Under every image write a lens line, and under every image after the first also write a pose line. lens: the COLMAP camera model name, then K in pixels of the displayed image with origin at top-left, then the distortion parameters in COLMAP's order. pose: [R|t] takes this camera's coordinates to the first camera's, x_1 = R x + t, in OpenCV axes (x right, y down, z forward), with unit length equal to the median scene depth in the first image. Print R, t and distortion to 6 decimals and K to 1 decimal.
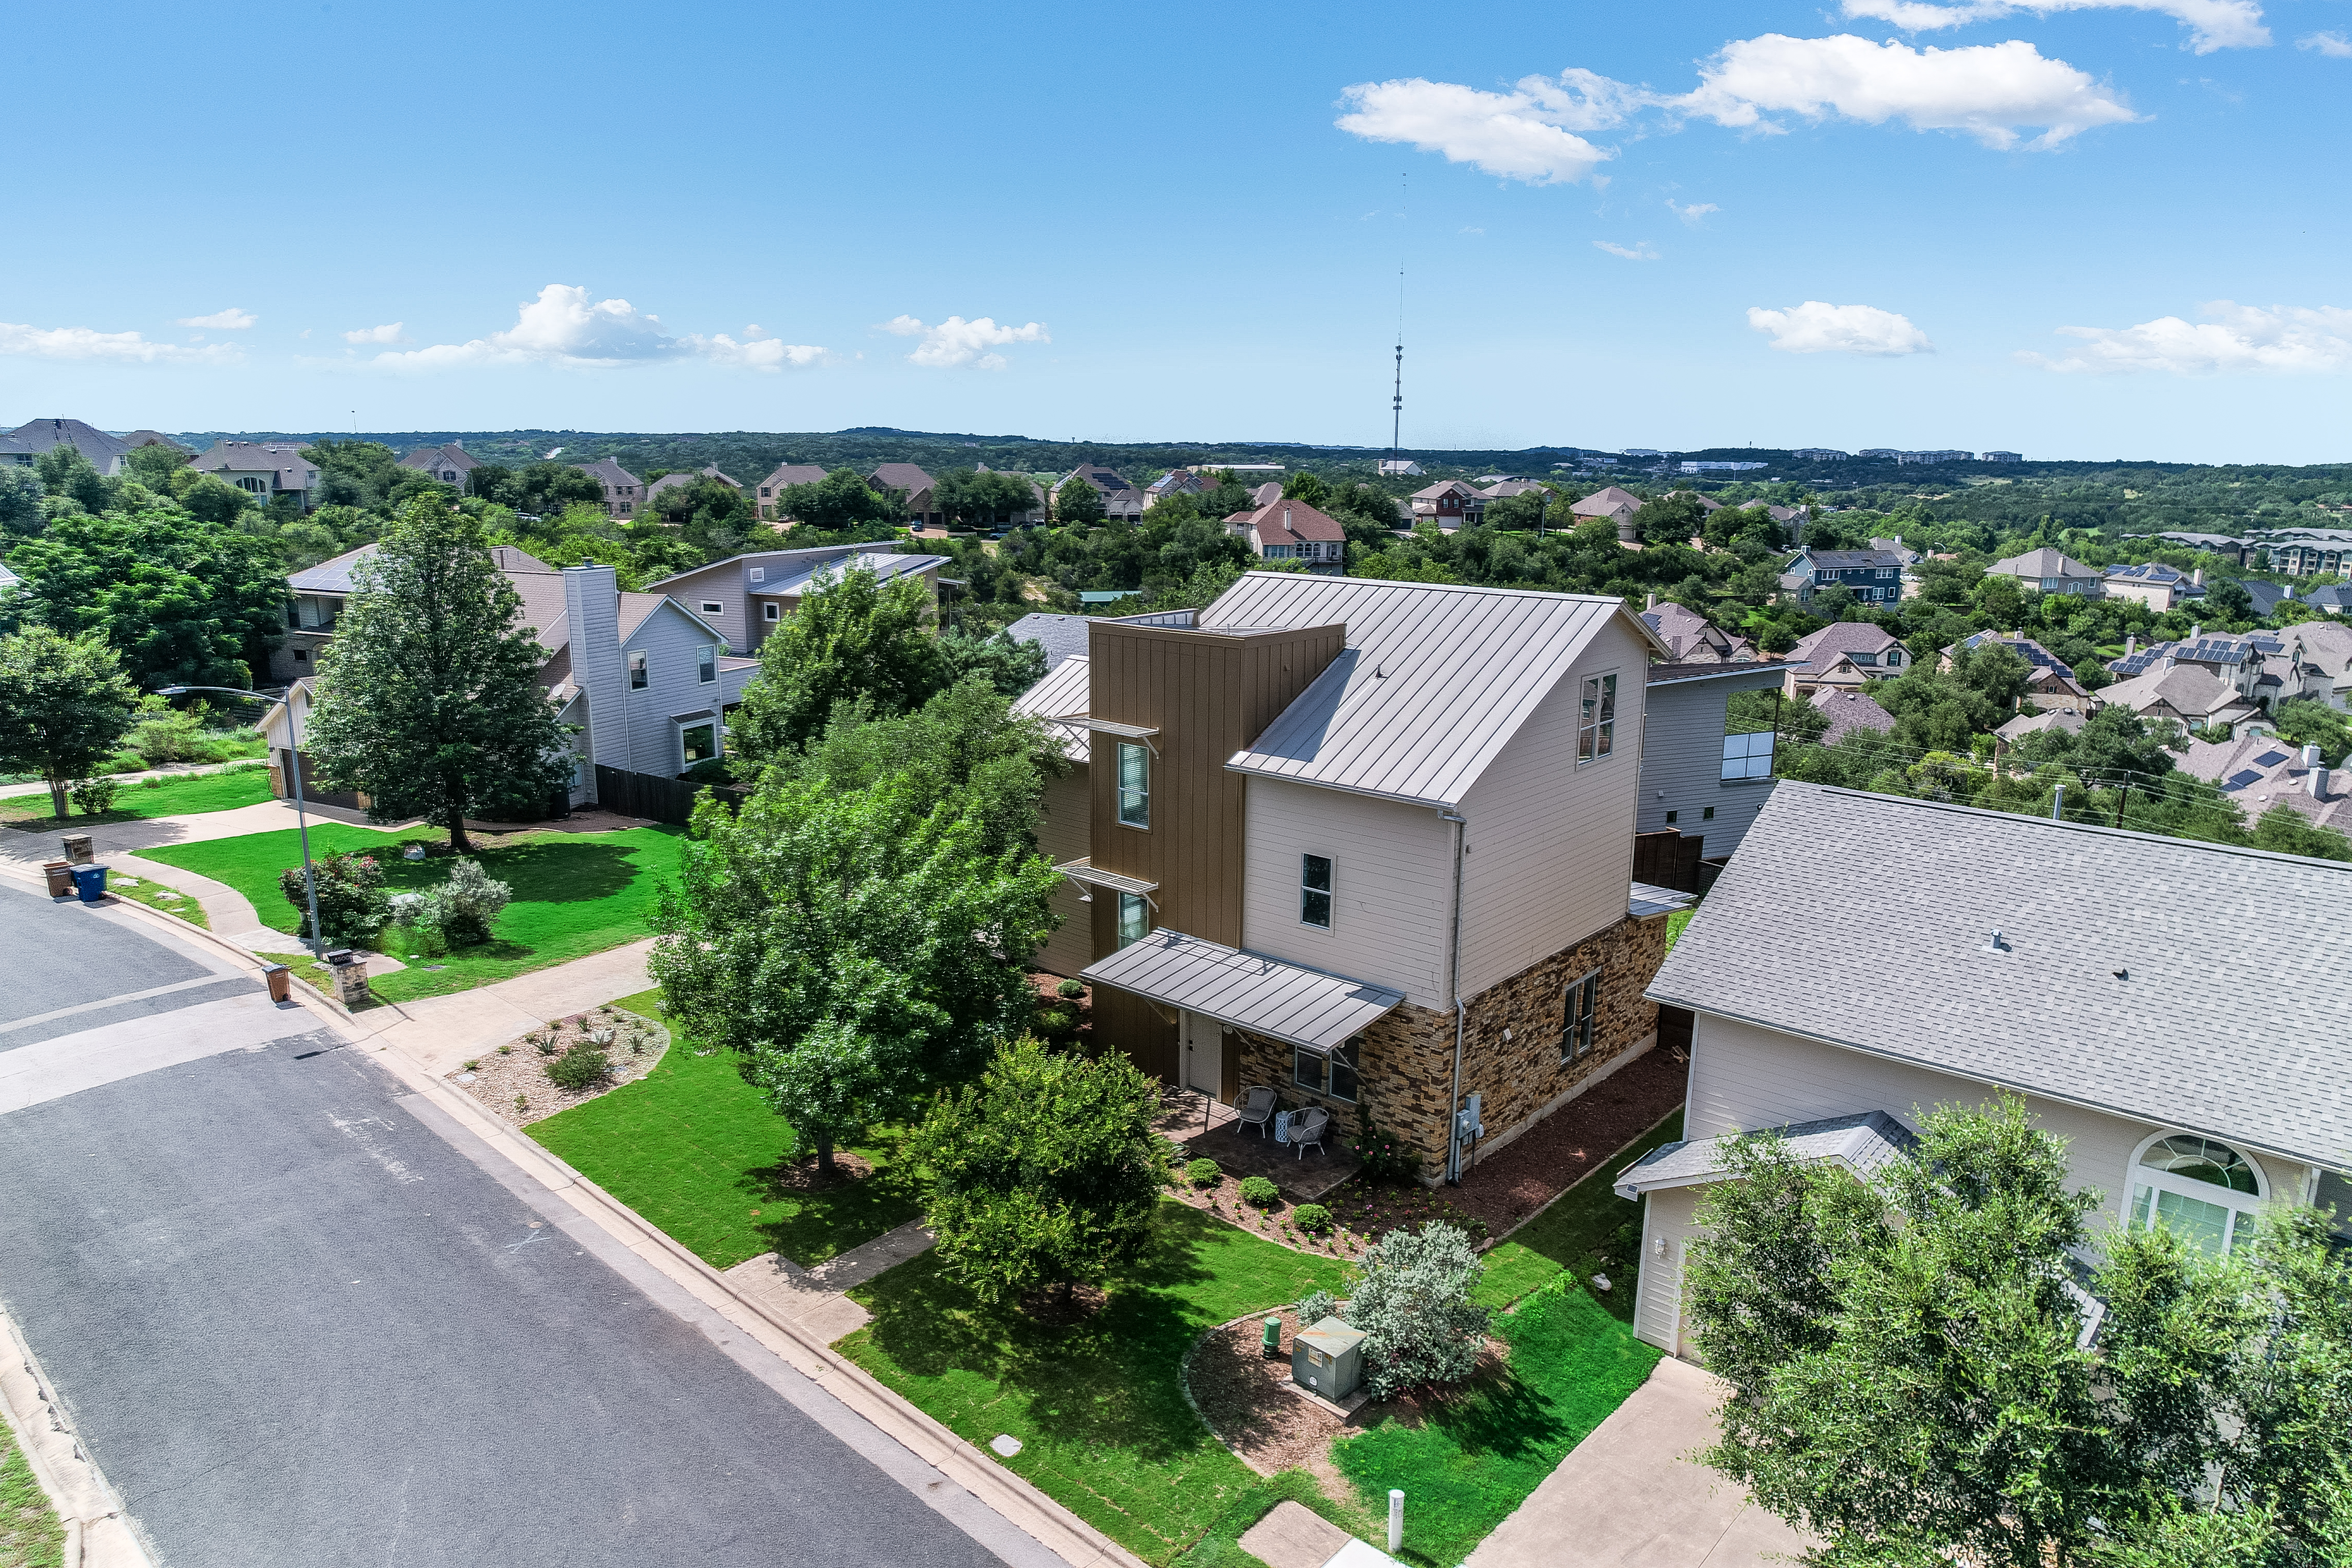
lens RADIAL K [[1503.2, 0, 1173.4], [0, 1503.2, 801.8], [0, 0, 1]] dist [-0.074700, 0.064796]
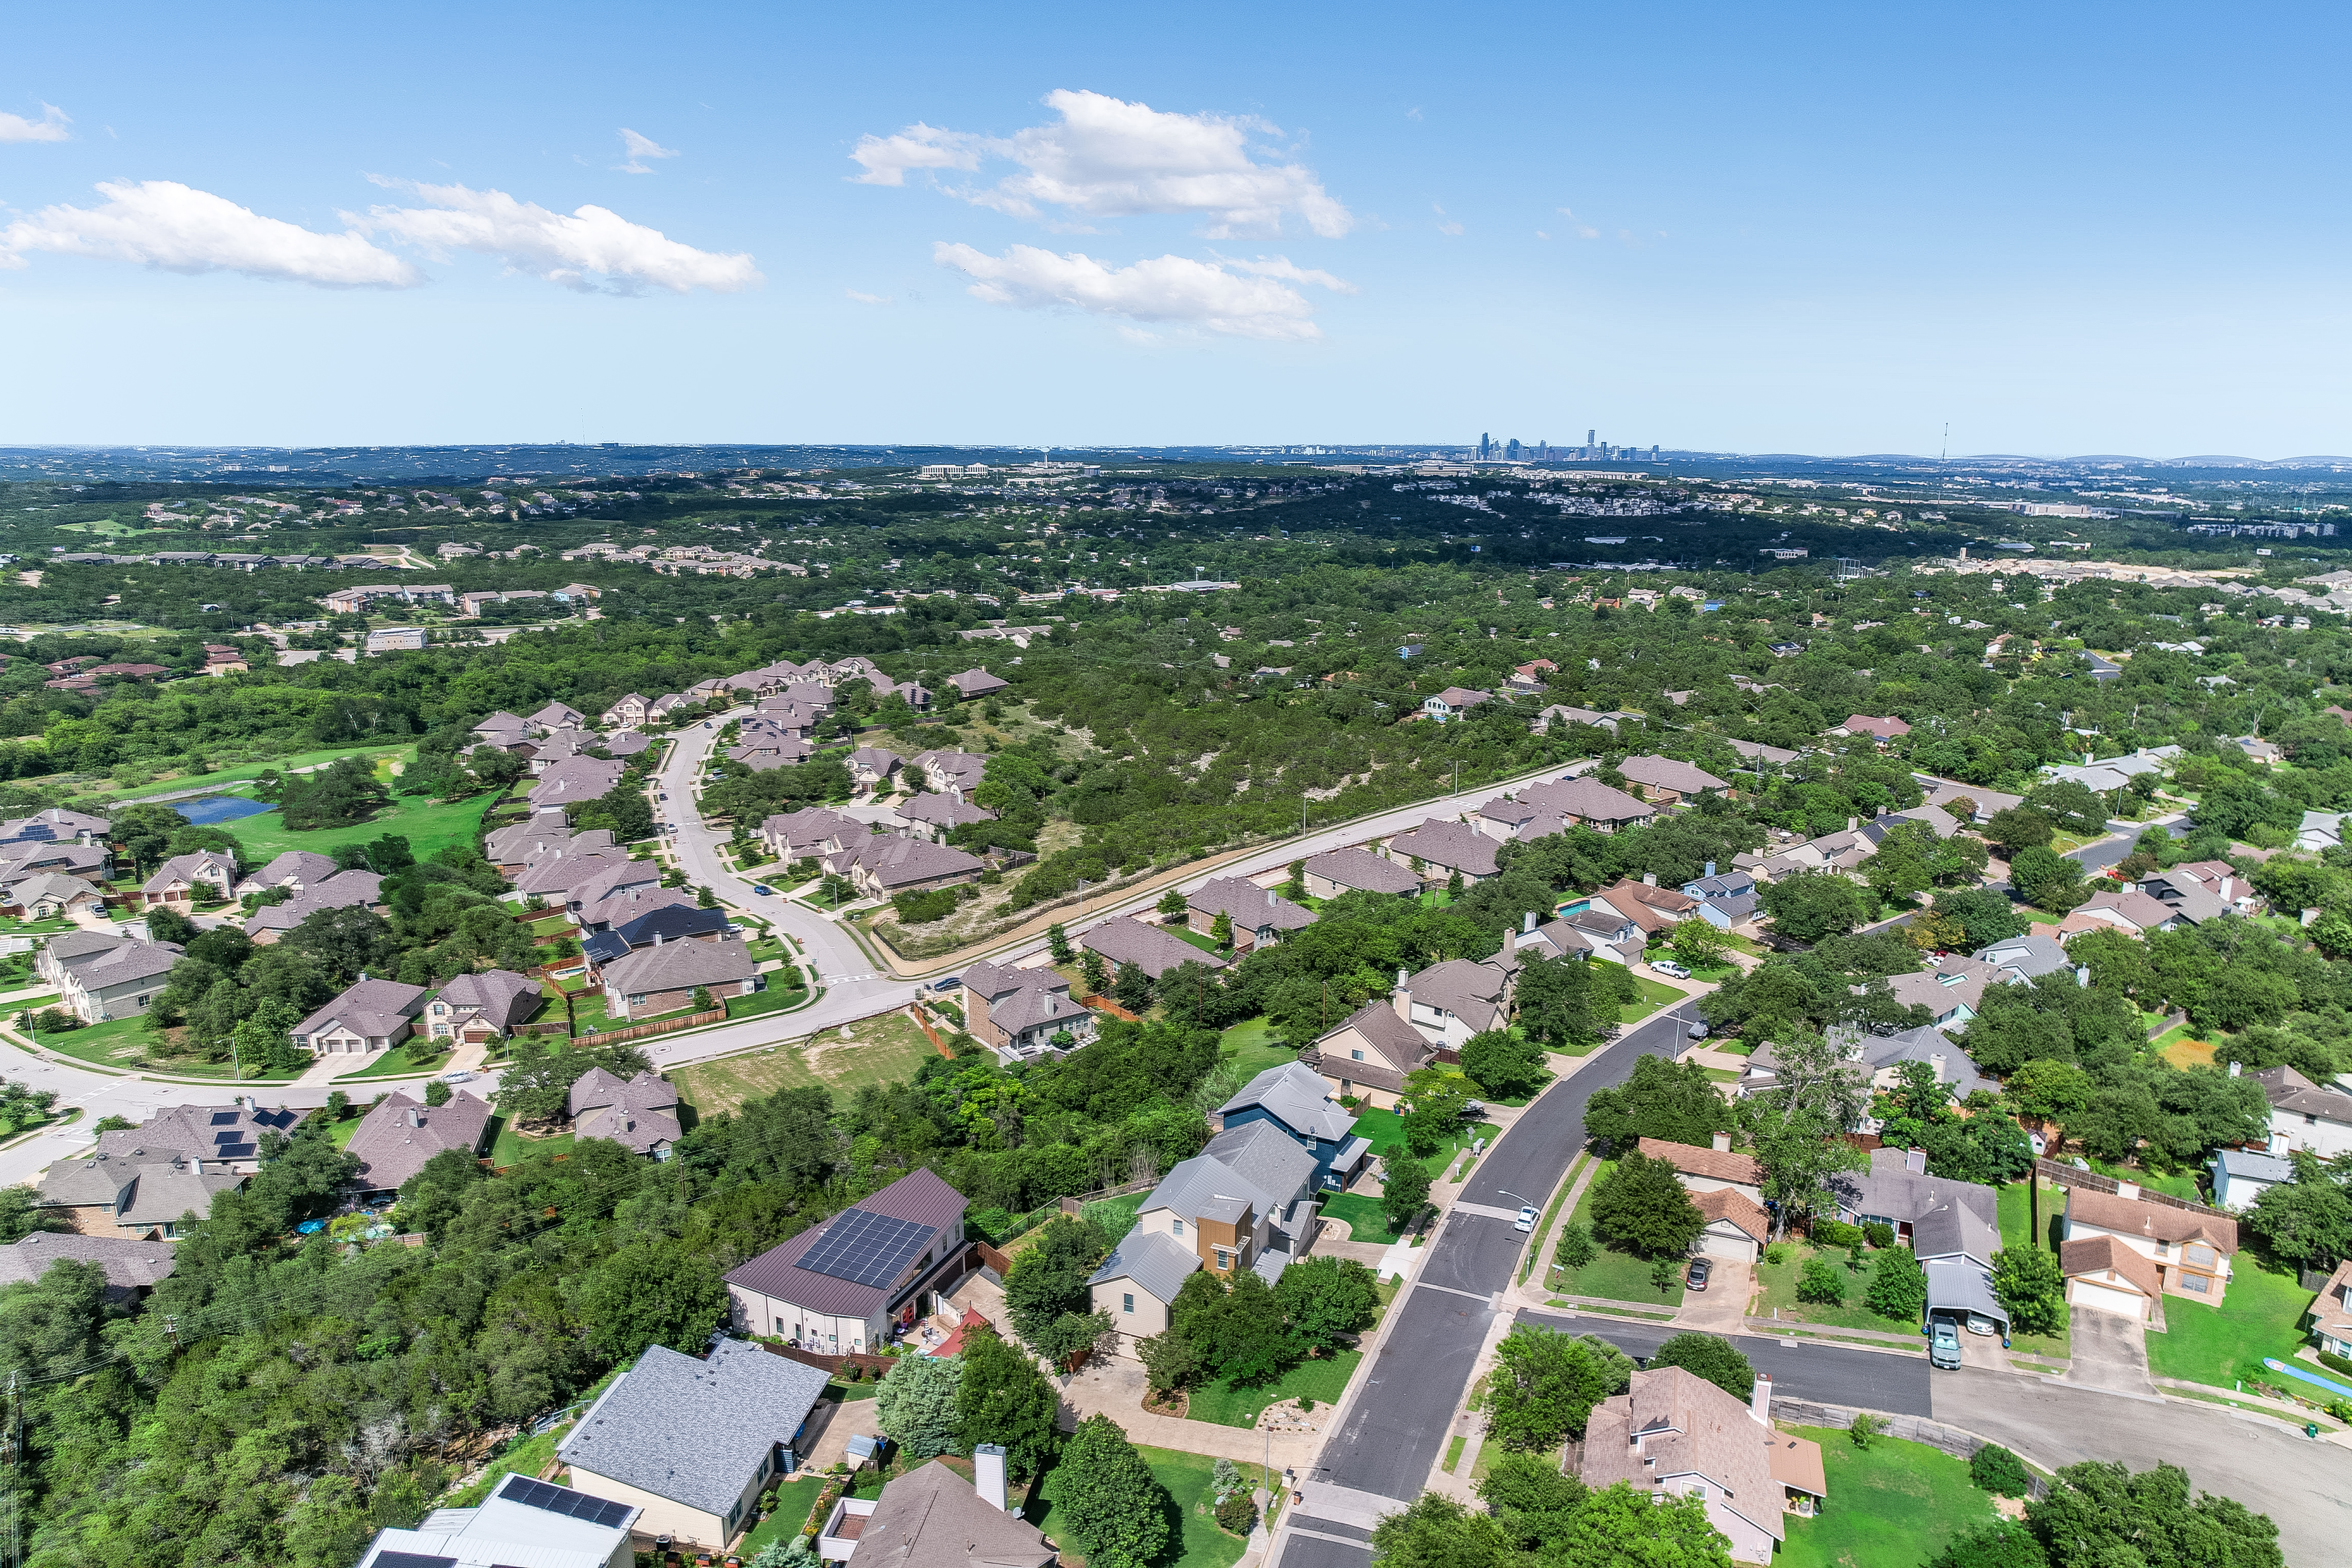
lens RADIAL K [[1503.2, 0, 1173.4], [0, 1503.2, 801.8], [0, 0, 1]] dist [-0.074700, 0.064796]
pose [[-0.319258, -0.232917, 0.918599, -3.446471], [0.216329, 0.925820, 0.309933, -2.472289], [-0.922646, 0.297668, -0.245189, 1.862112]]
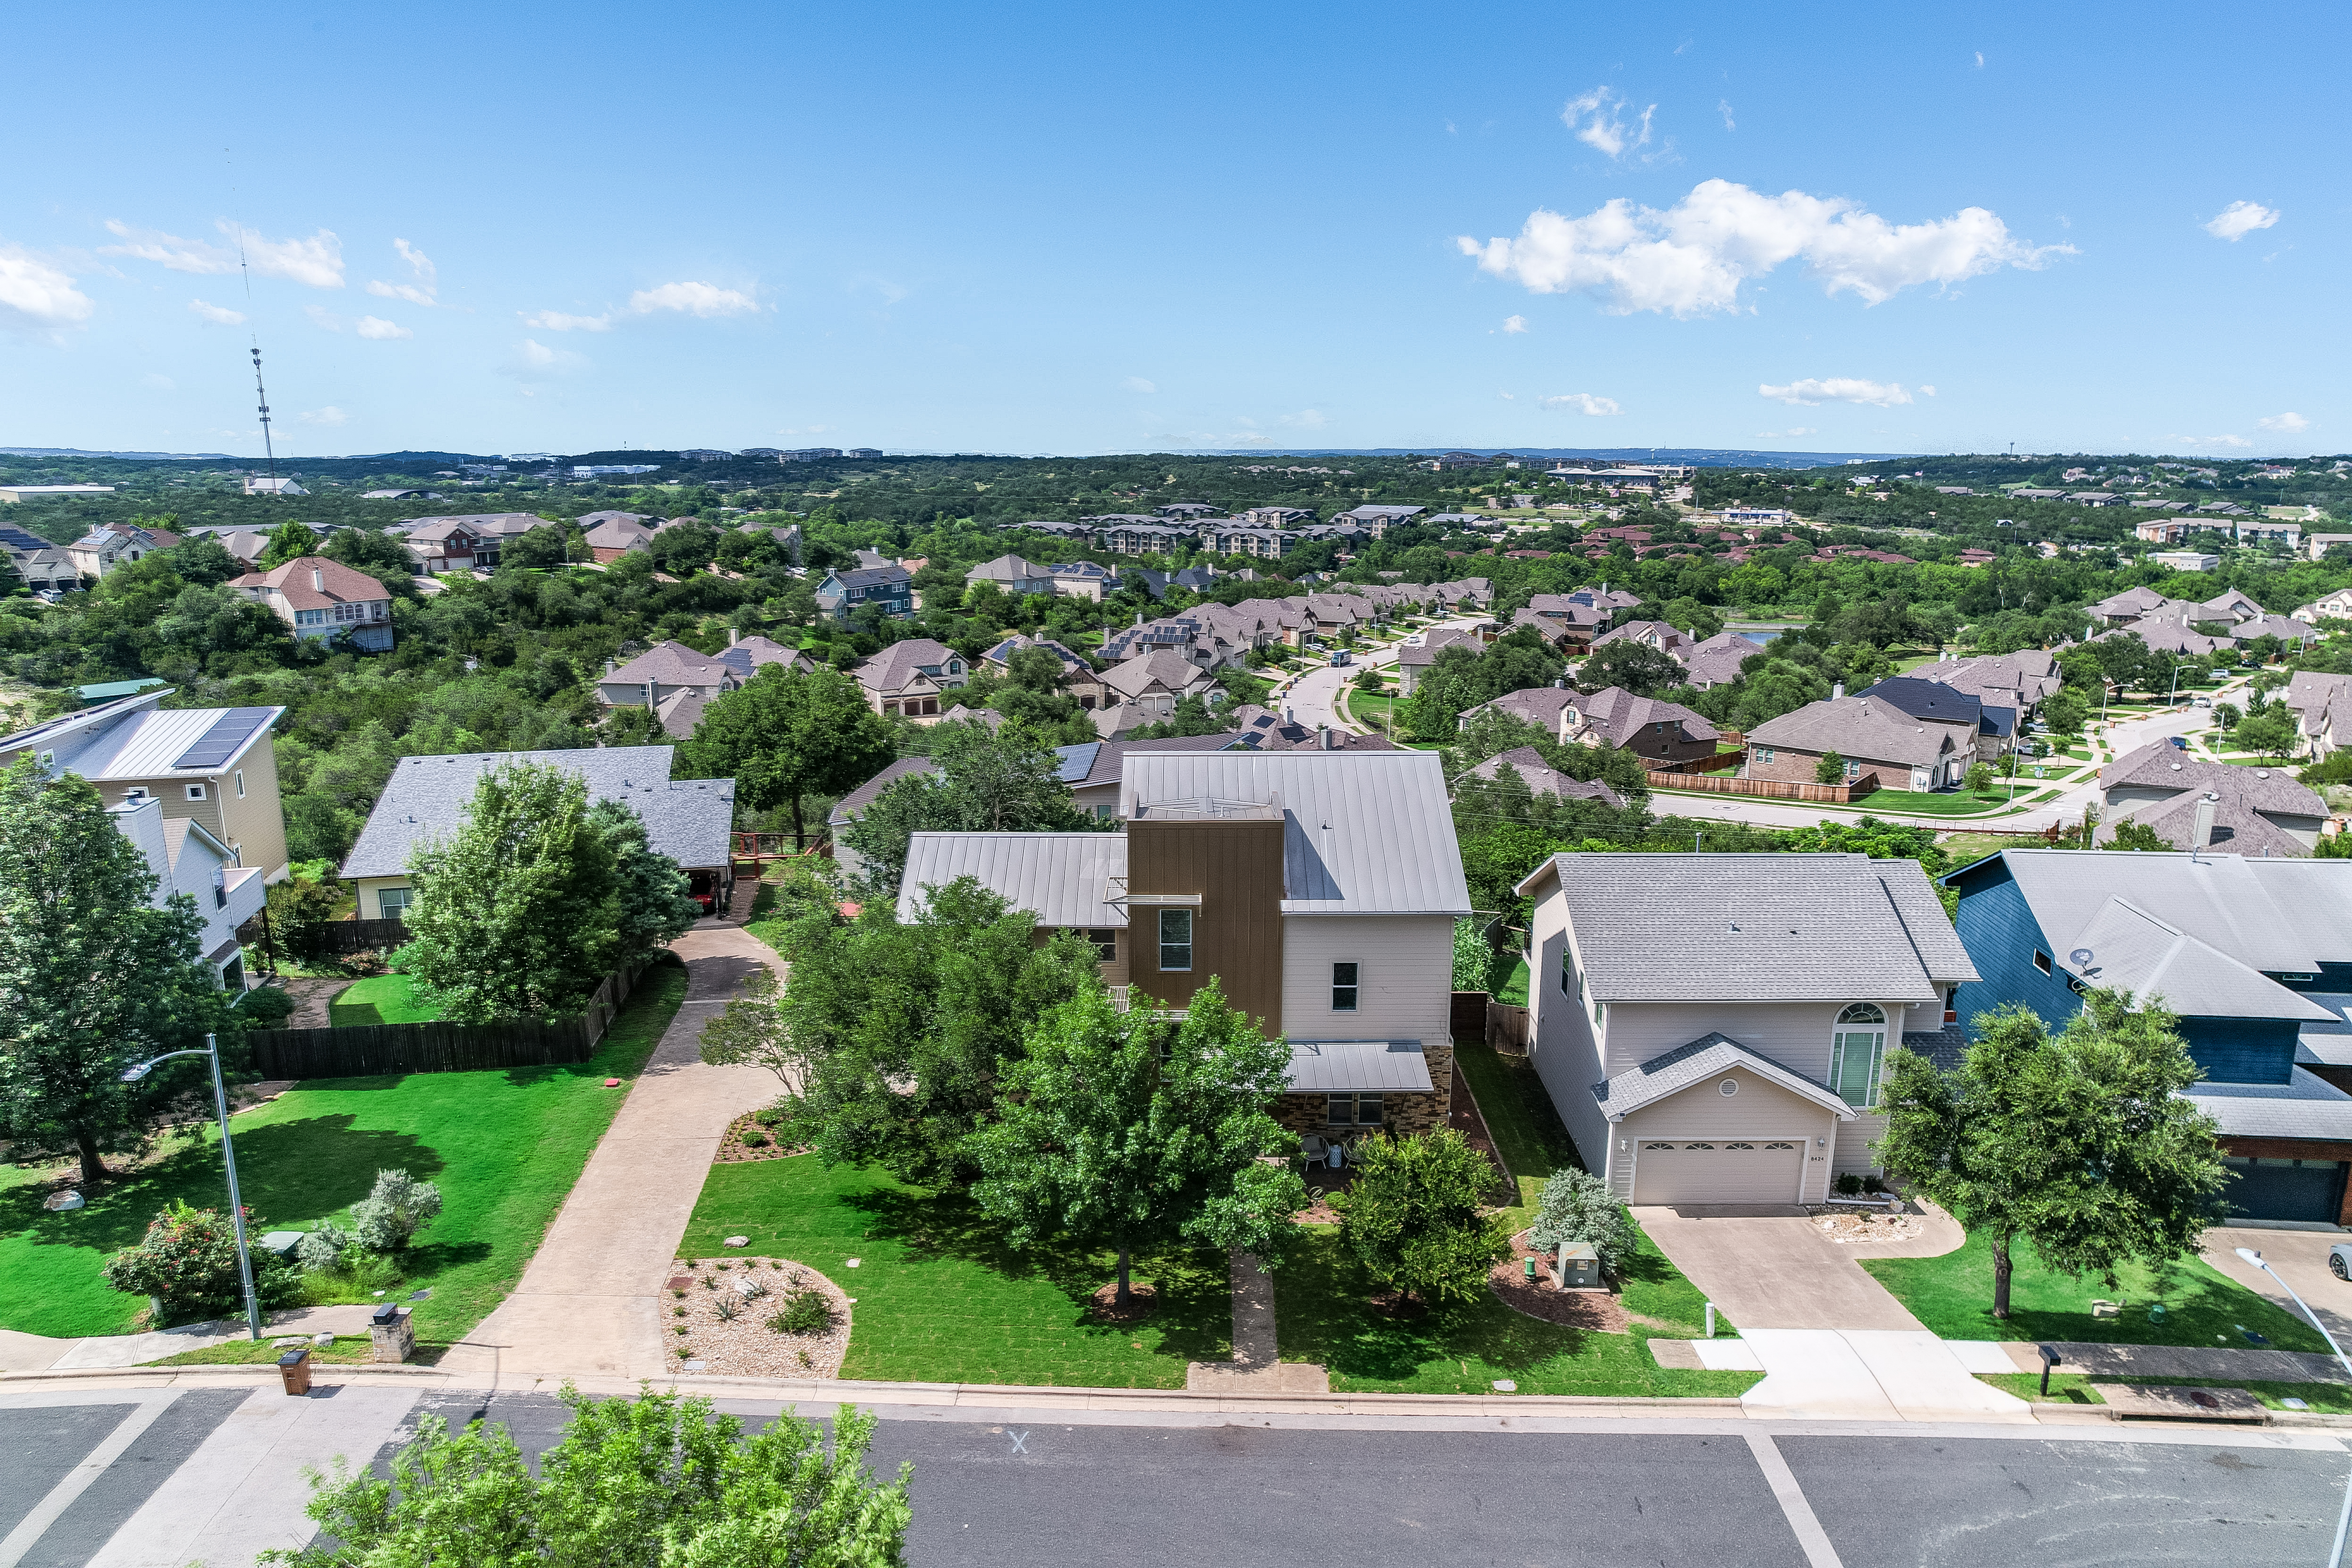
lens RADIAL K [[1503.2, 0, 1173.4], [0, 1503.2, 801.8], [0, 0, 1]] dist [-0.074700, 0.064796]
pose [[0.757333, -0.155577, 0.634226, -0.882142], [0.154654, 0.986307, 0.057270, -0.215251], [-0.634452, 0.054713, 0.771024, -0.004263]]
